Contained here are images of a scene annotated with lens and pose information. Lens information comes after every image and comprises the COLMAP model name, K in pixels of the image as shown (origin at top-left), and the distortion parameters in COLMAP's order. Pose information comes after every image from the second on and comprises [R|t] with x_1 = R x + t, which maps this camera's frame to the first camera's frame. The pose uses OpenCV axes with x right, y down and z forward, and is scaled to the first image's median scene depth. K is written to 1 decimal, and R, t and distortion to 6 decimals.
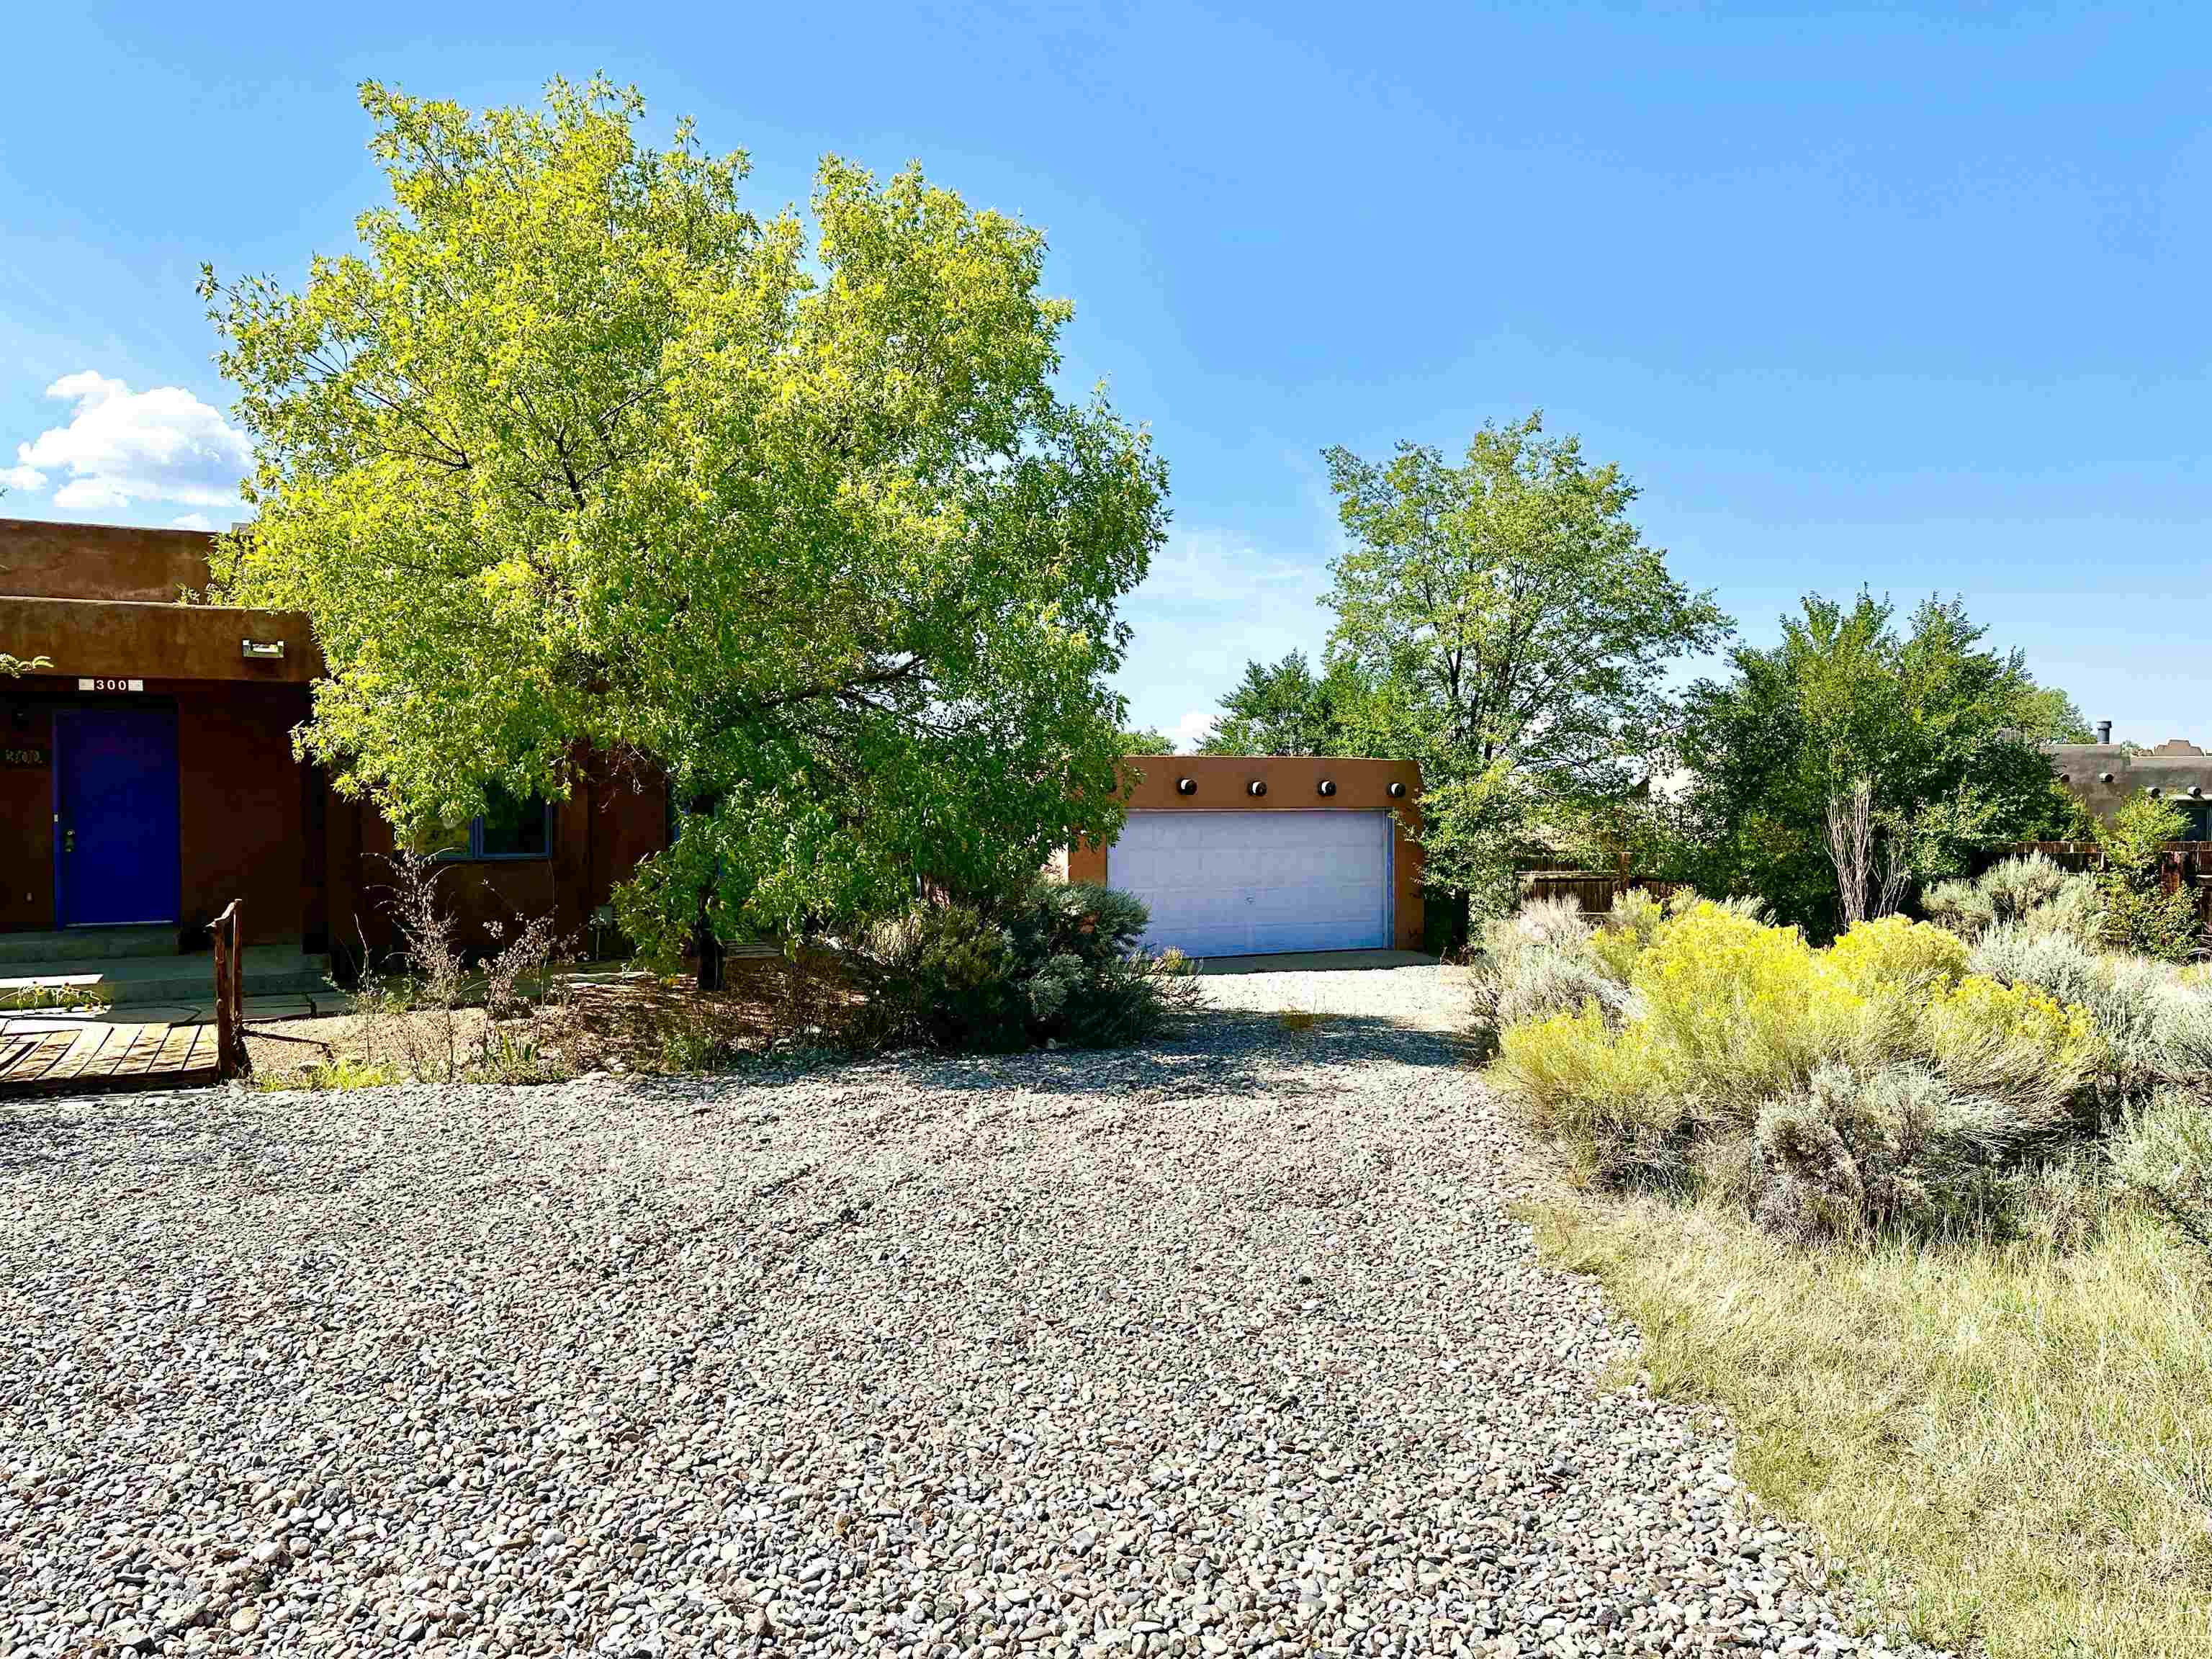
lens RADIAL K [[1567.2, 0, 1099.5], [0, 1567.2, 835.5], [0, 0, 1]] dist [0.076766, -0.000322]
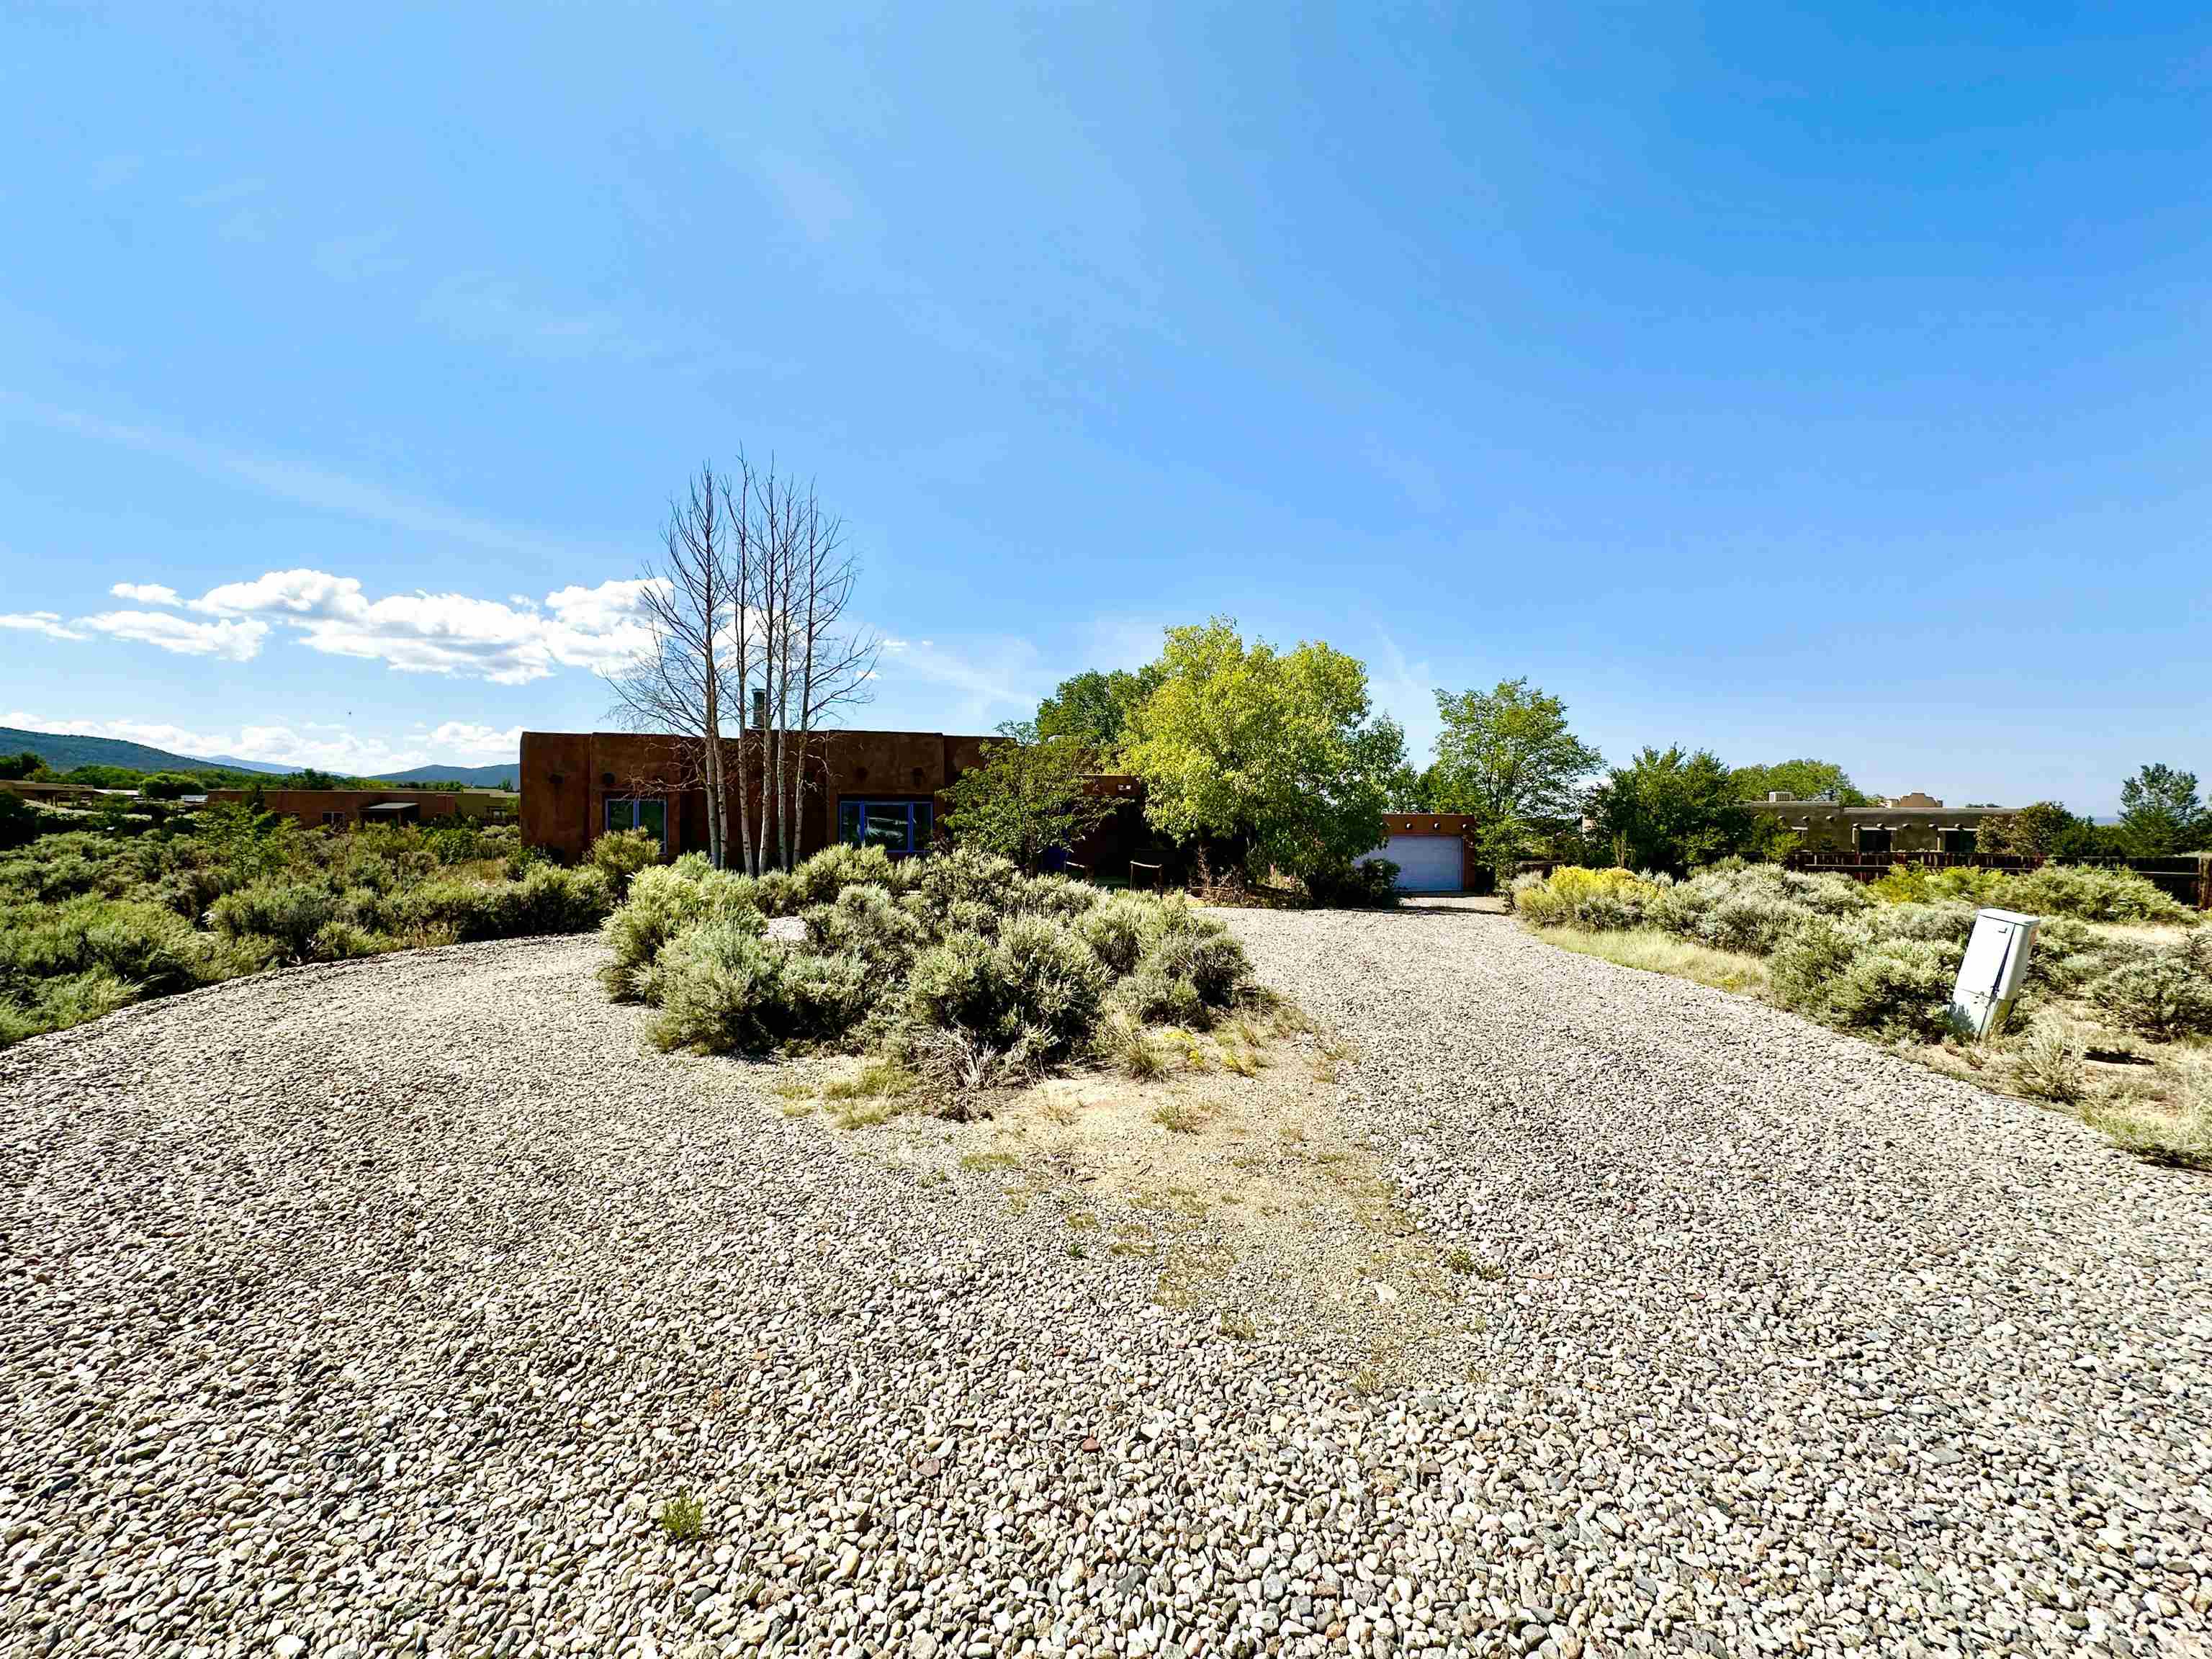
lens RADIAL K [[879.4, 0, 1106.0], [0, 879.4, 829.5], [0, 0, 1]] dist [-0.002338, 0.000429]
pose [[0.985327, 0.008625, -0.170461, -0.168804], [-0.010851, 0.999868, -0.012132, -0.002209], [0.170333, 0.013803, 0.985290, -0.591722]]
